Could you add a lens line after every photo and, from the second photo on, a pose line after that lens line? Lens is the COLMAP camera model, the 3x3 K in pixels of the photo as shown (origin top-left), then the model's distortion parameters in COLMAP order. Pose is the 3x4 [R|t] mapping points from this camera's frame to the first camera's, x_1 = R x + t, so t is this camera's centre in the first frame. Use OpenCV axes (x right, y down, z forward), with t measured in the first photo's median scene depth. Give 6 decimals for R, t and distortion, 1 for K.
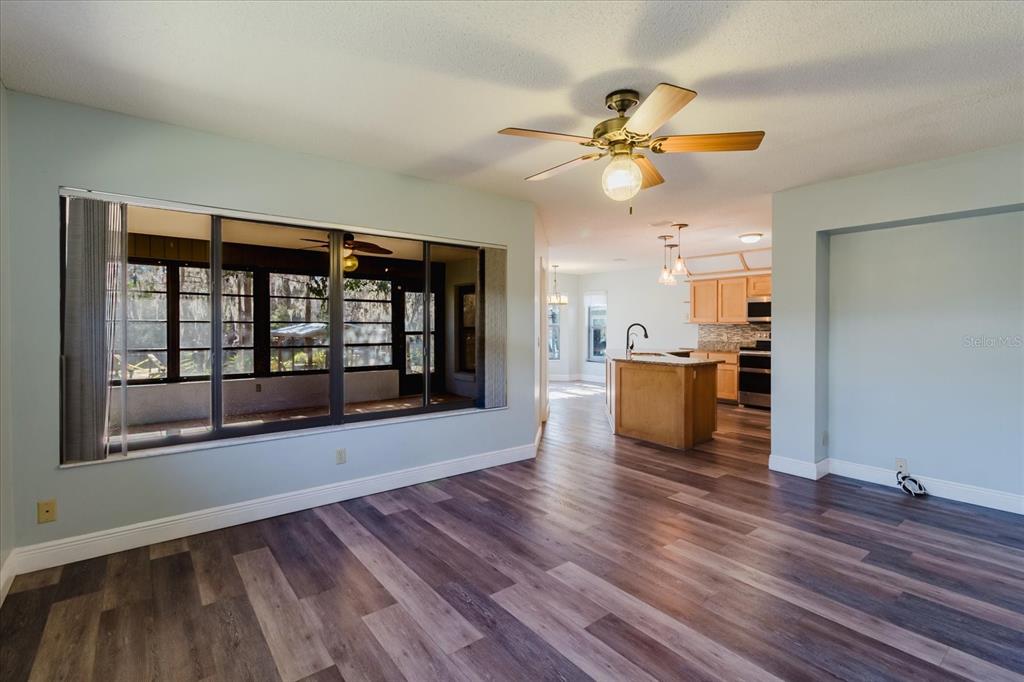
lens RADIAL K [[461.7, 0, 537.1], [0, 461.7, 338.3], [0, 0, 1]] dist [-0.002996, -0.000288]
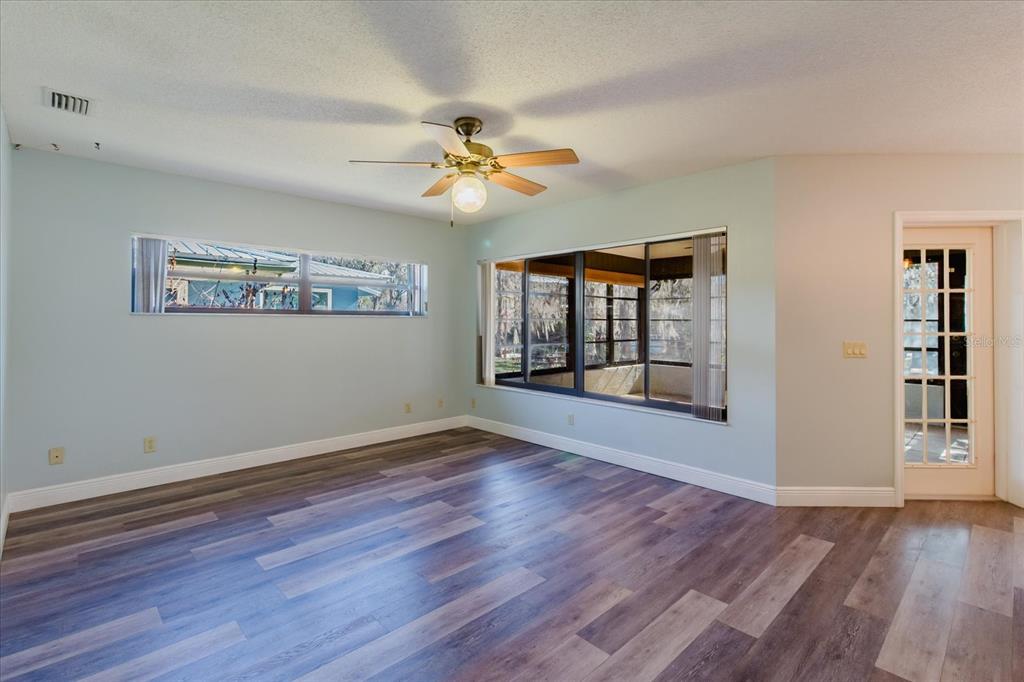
lens RADIAL K [[499.4, 0, 520.7], [0, 499.4, 322.8], [0, 0, 1]] dist [0.005874, 0.000113]
pose [[0.073605, 0.001720, -0.997286, 0.903443], [-0.030380, 0.999538, -0.000518, -0.017505], [0.996825, 0.030336, 0.073623, 0.657906]]
